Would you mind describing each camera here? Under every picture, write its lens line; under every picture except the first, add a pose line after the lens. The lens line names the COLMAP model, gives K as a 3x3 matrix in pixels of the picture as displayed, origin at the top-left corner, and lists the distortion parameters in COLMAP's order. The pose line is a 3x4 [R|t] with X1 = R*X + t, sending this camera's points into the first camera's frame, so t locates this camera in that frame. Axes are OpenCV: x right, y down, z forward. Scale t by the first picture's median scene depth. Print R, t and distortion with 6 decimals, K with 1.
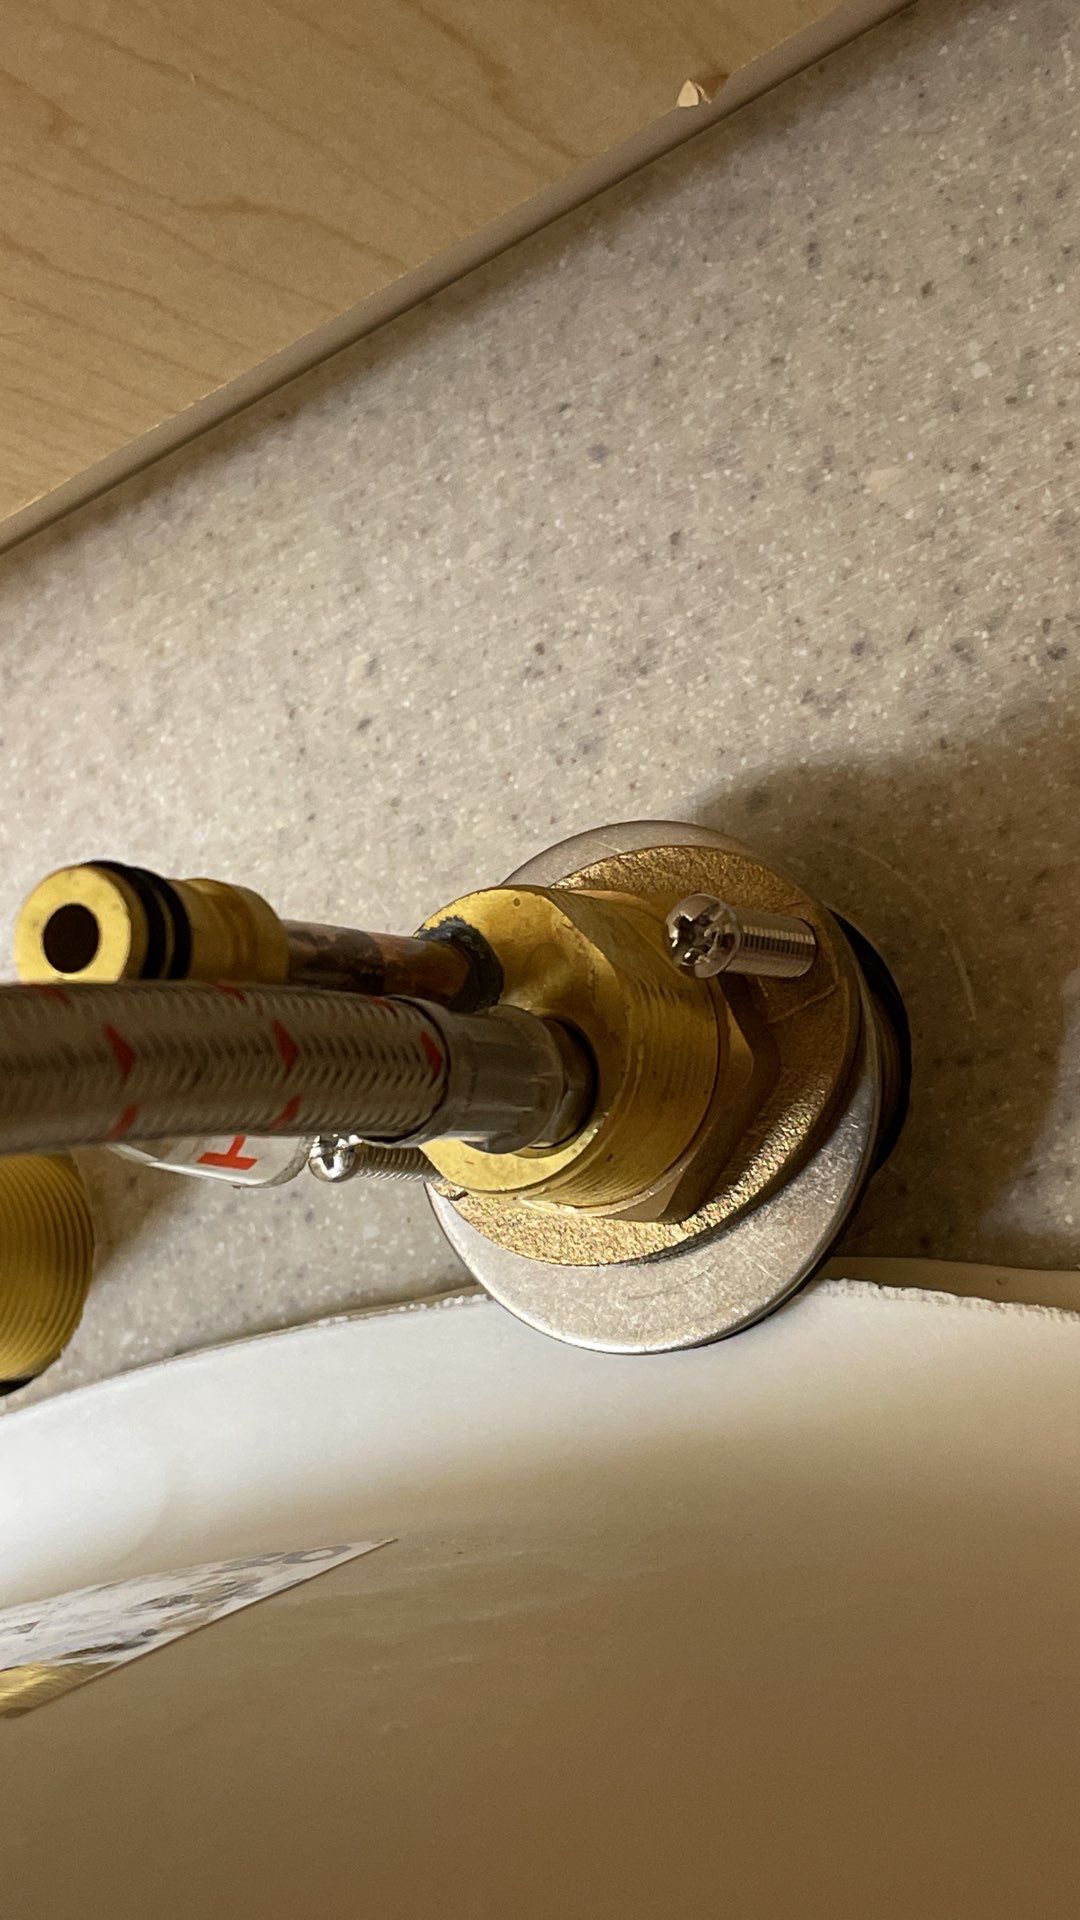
lens RADIAL K [[2737.4, 0, 540.0], [0, 2737.4, 960.0], [0, 0, 1]] dist [0.185533, -0.612368]
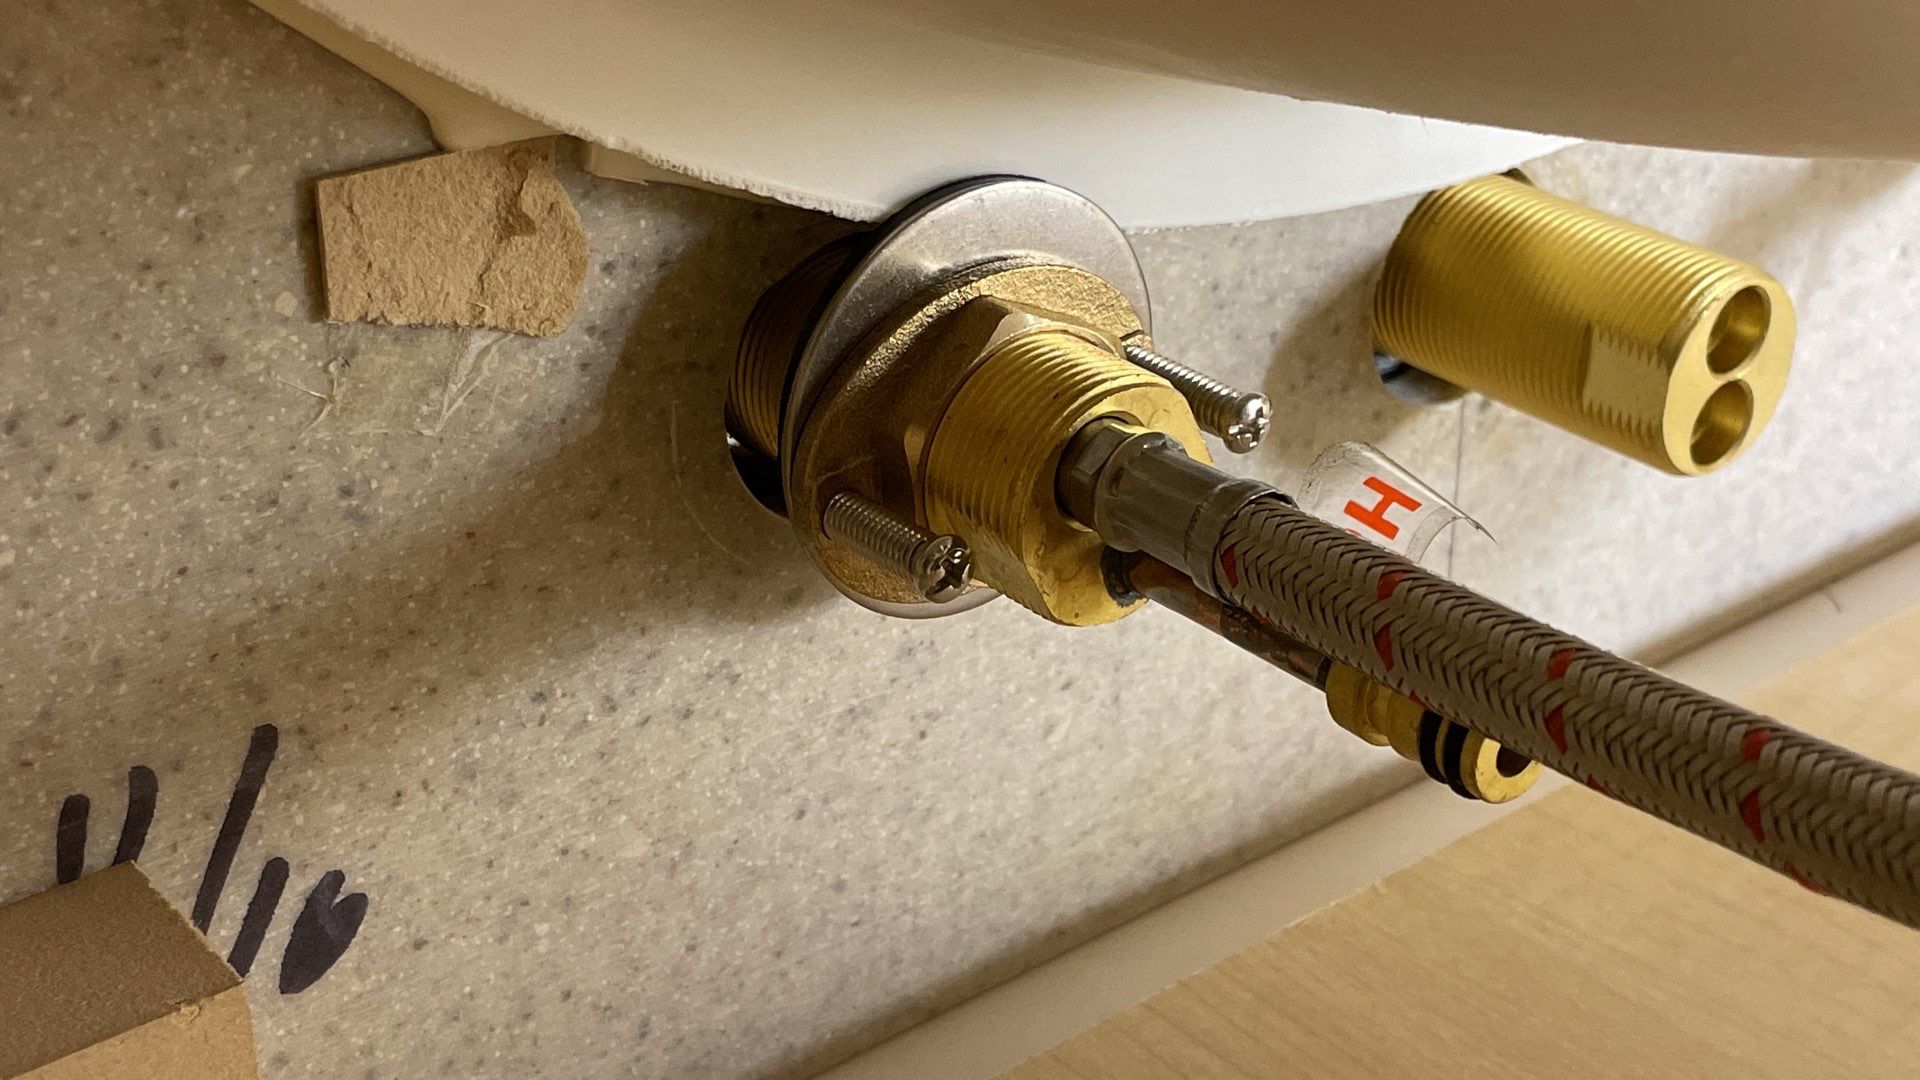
lens RADIAL K [[2737.4, 0, 966.2], [0, 2737.4, 522.1], [0, 0, 1]] dist [0.185533, -0.612368]
pose [[-0.957970, -0.189781, -0.215121, 0.262697], [0.226194, -0.960928, -0.159544, 0.171743], [-0.176438, -0.201497, 0.963467, -0.111561]]
